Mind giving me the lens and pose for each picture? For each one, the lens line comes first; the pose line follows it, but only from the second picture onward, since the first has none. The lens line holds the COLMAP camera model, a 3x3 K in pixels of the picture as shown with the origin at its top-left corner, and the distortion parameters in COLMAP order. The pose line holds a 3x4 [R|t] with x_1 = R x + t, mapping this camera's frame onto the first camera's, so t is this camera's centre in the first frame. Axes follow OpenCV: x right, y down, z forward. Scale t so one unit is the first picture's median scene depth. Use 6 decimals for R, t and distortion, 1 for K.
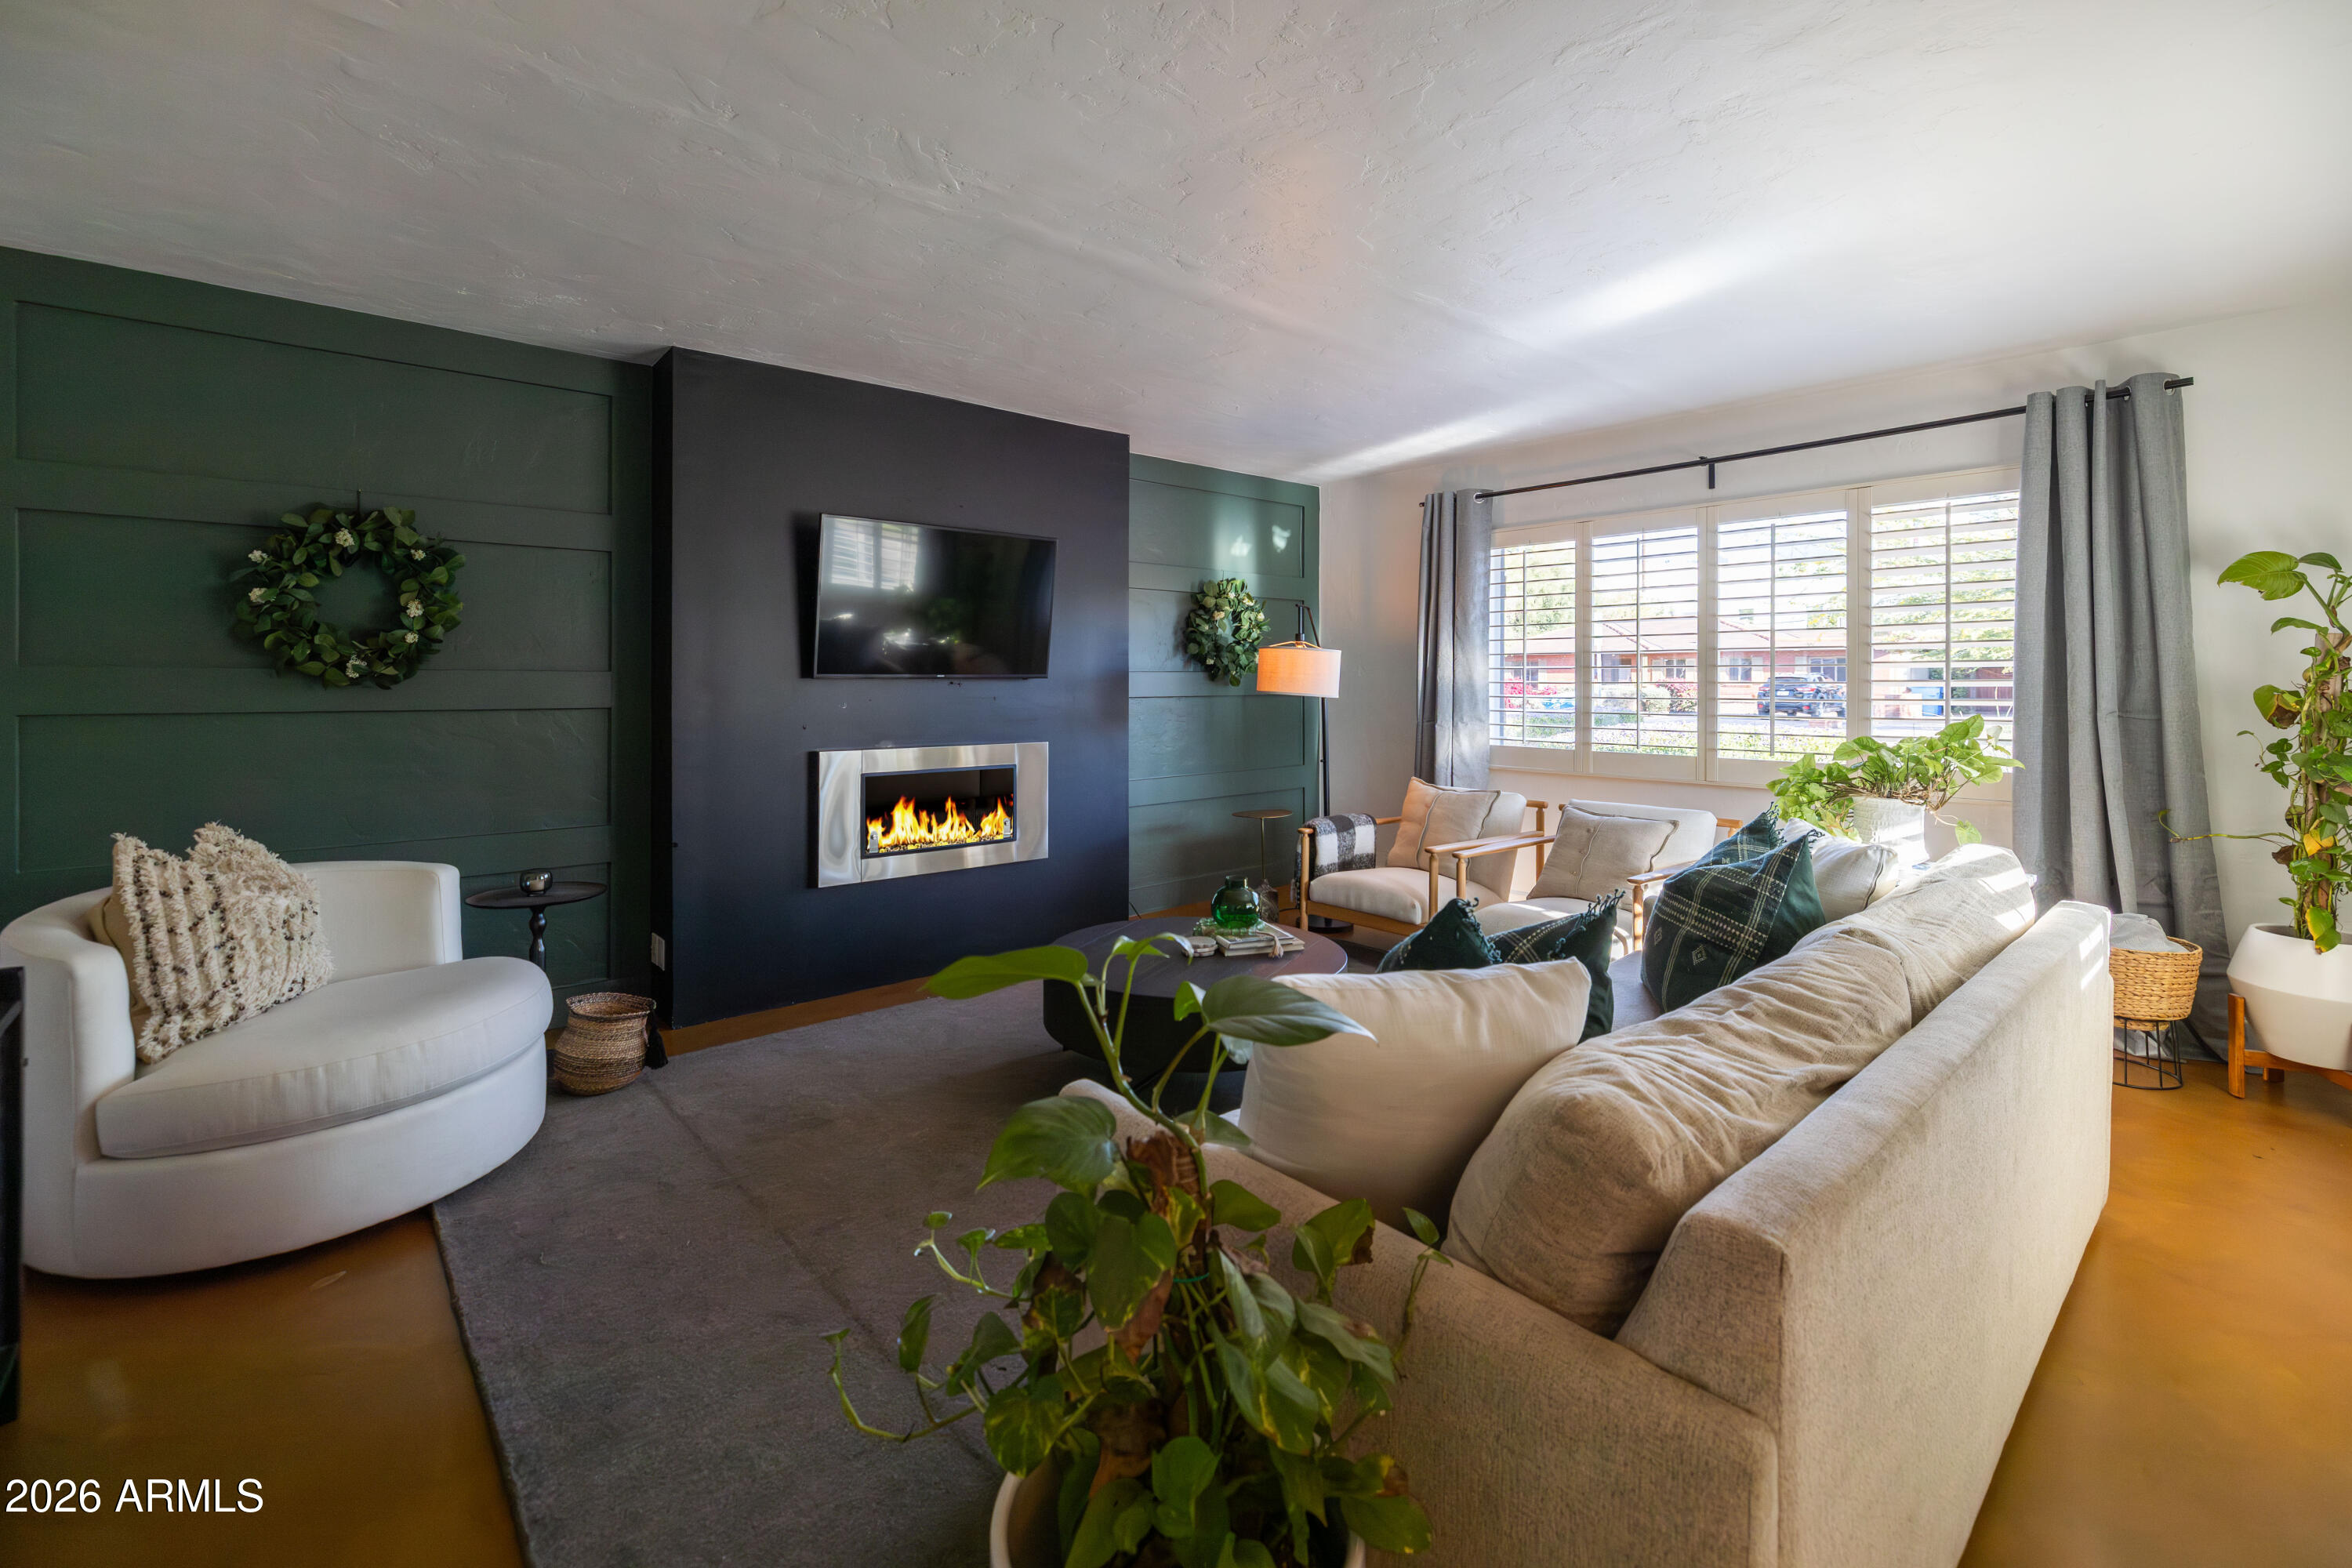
lens RADIAL K [[1007.0, 0, 1173.0], [0, 1007.0, 734.3], [0, 0, 1]] dist [0.002278, 0.000050]
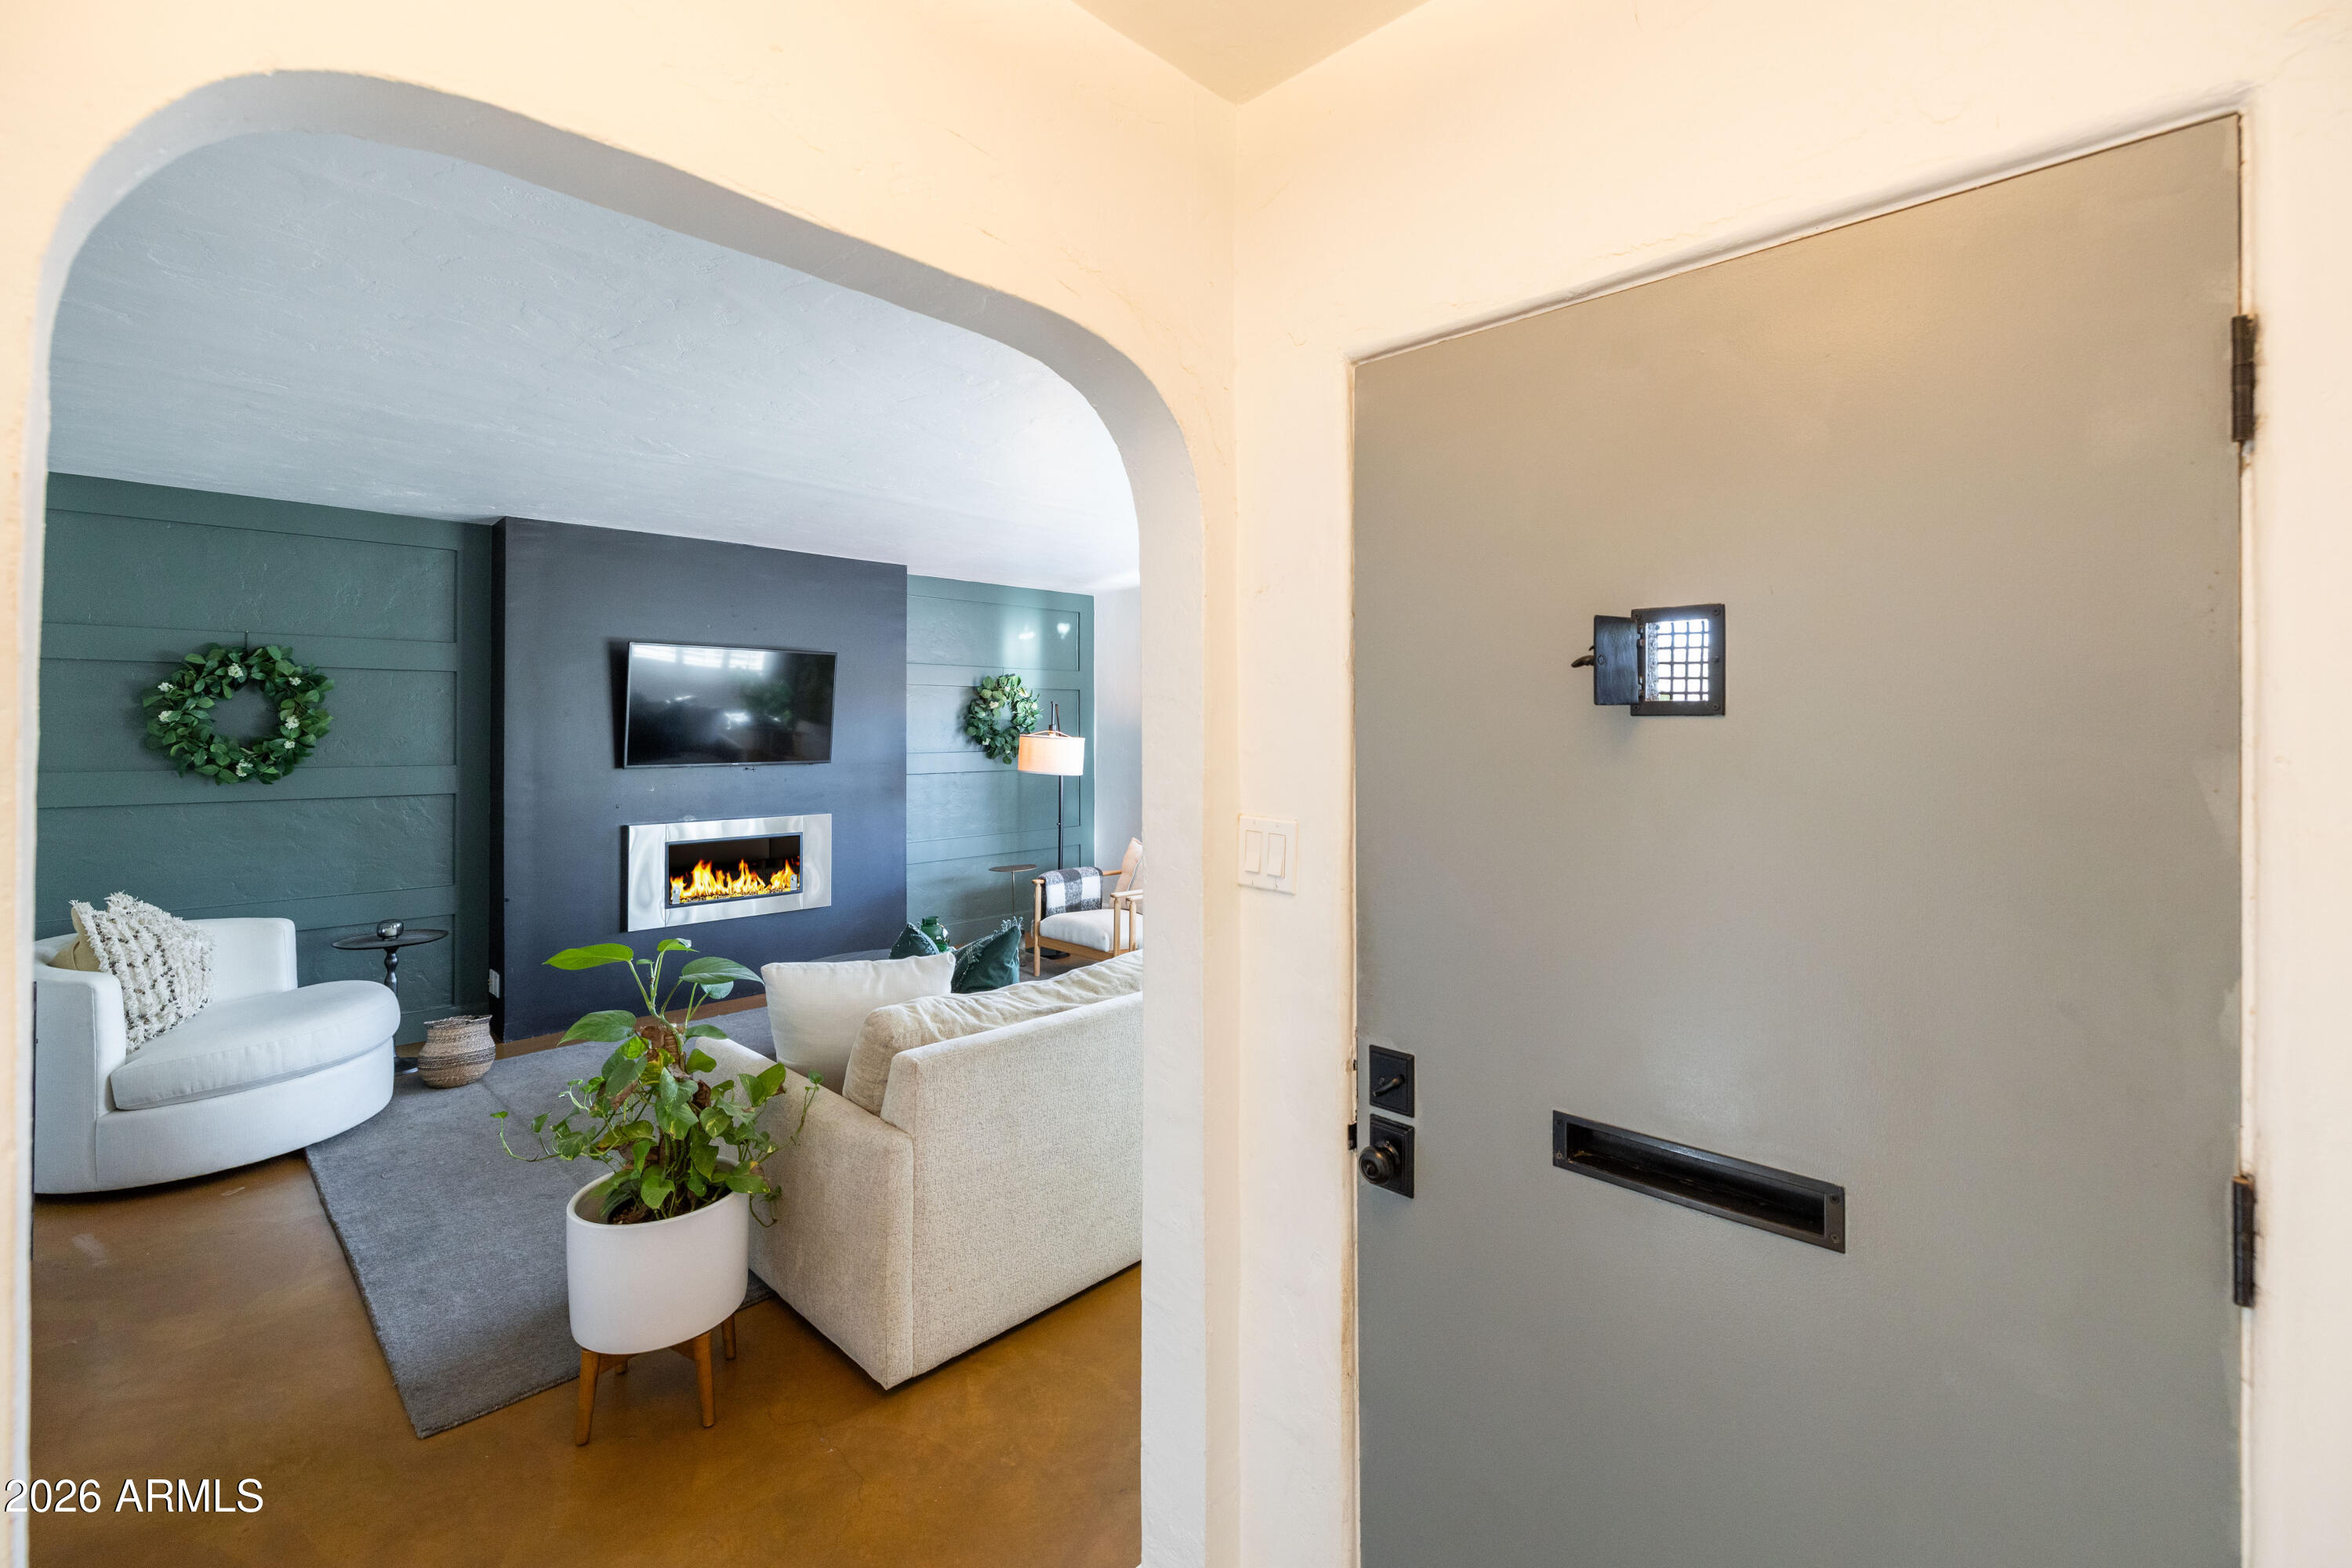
lens RADIAL K [[991.3, 0, 1183.6], [0, 991.3, 772.6], [0, 0, 1]] dist [-0.001736, -0.000314]
pose [[0.995615, -0.000627, 0.093549, 0.253392], [0.001026, 0.999991, -0.004219, -0.047935], [-0.093545, 0.004297, 0.995606, -0.350138]]
